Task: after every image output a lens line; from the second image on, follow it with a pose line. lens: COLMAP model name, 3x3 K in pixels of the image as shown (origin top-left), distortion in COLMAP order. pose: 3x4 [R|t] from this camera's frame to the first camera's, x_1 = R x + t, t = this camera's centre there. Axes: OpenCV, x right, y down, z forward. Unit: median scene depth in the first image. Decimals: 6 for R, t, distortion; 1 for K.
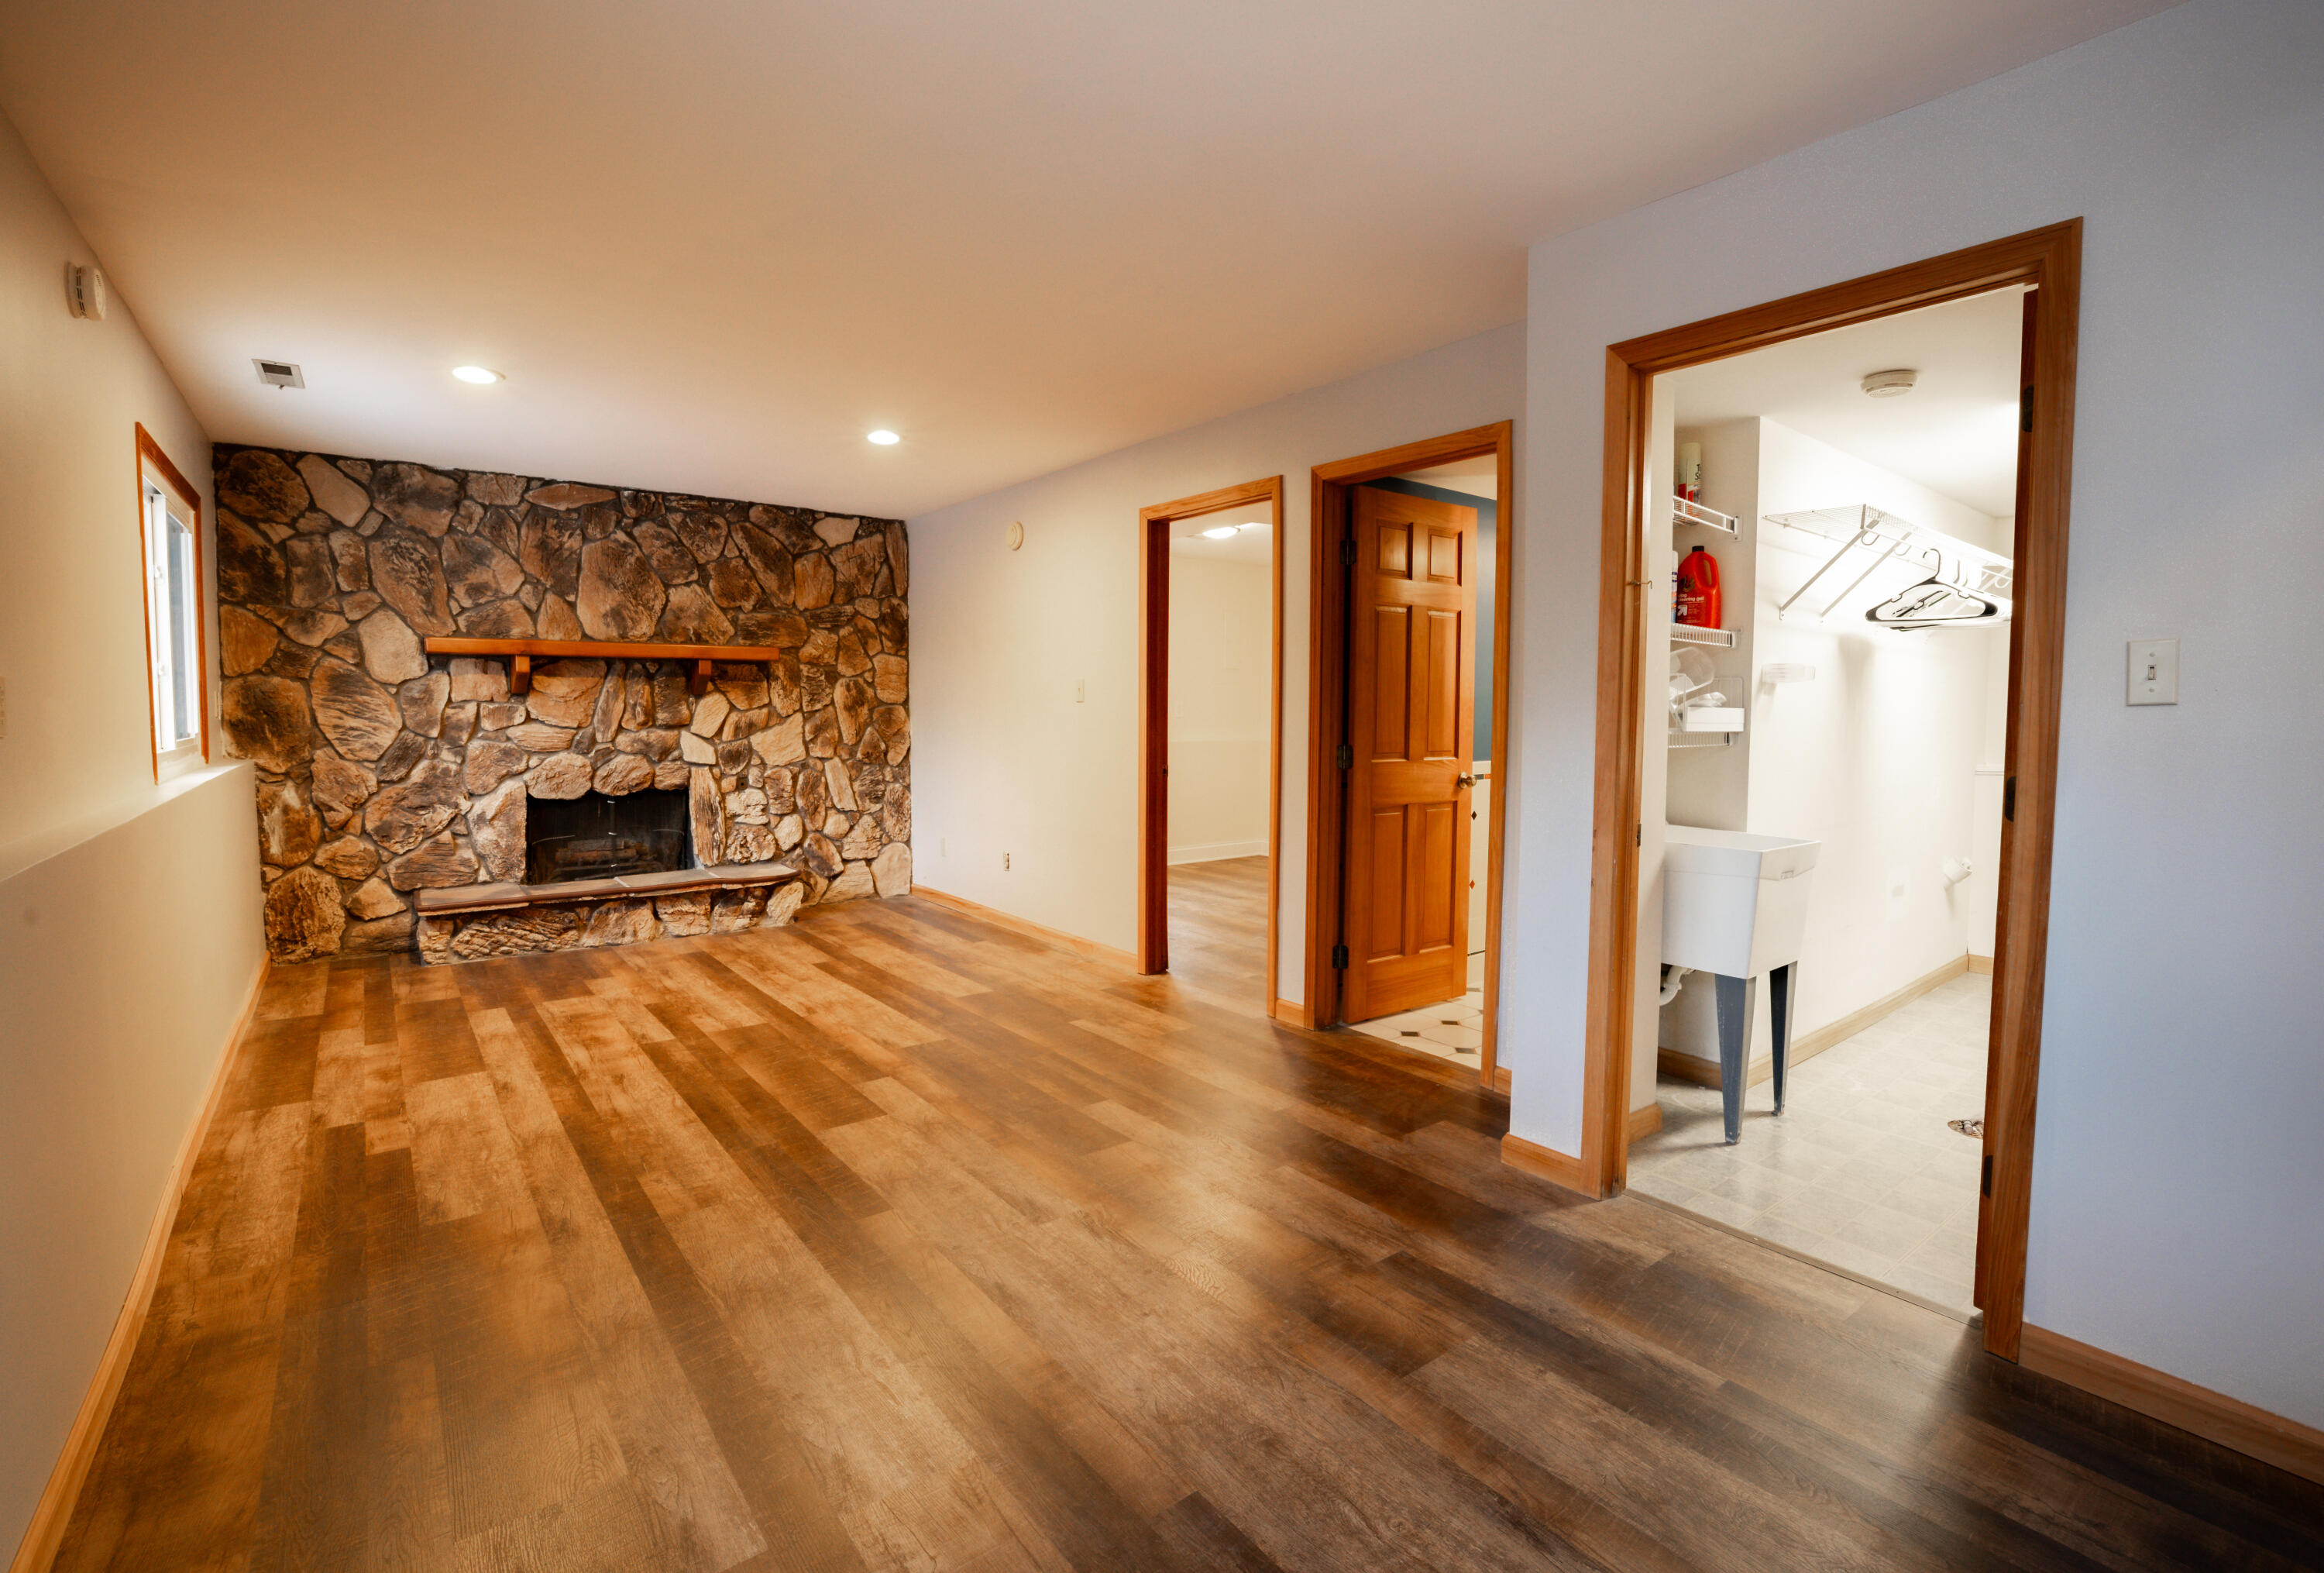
lens RADIAL K [[1015.4, 0, 1159.7], [0, 1015.4, 774.1], [0, 0, 1]] dist [0.001965, 0.001878]
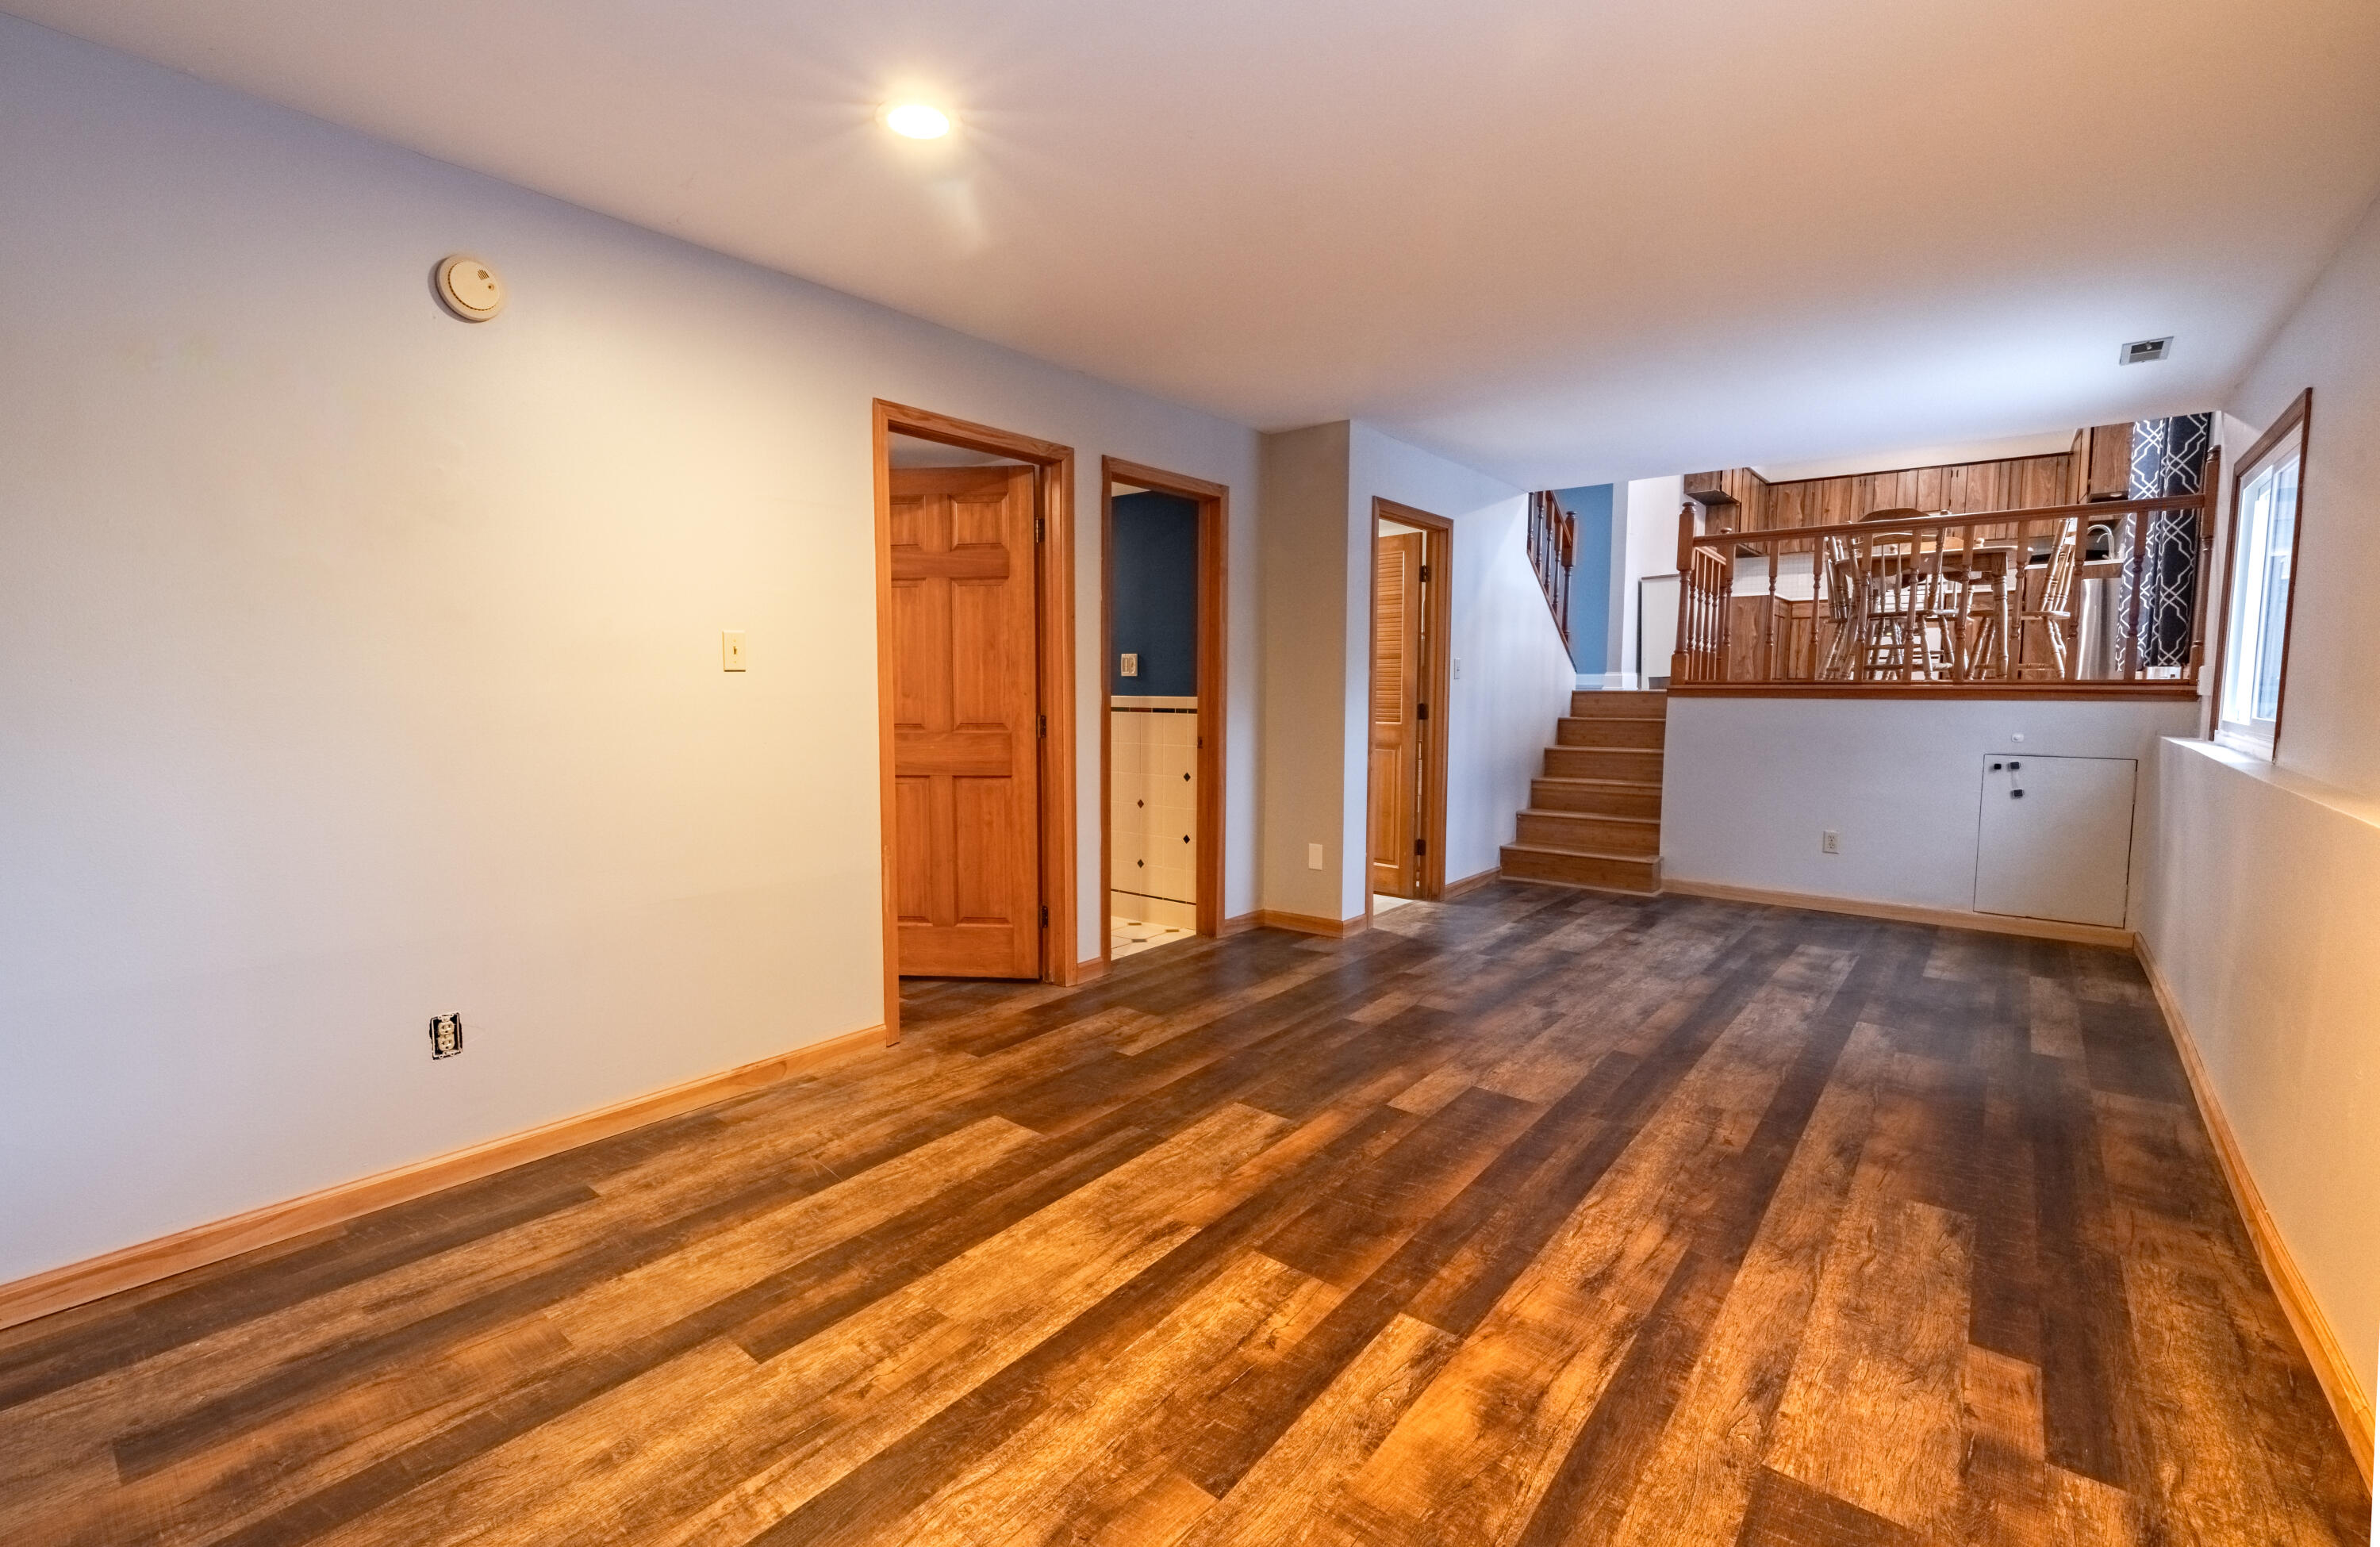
lens RADIAL K [[1021.6, 0, 1182.2], [0, 1021.6, 777.4], [0, 0, 1]] dist [0.001190, -0.001975]
pose [[-0.222197, -0.086814, 0.971129, -1.060920], [0.063528, 0.992622, 0.103271, -0.064233], [-0.972930, 0.084641, -0.215043, 1.383056]]
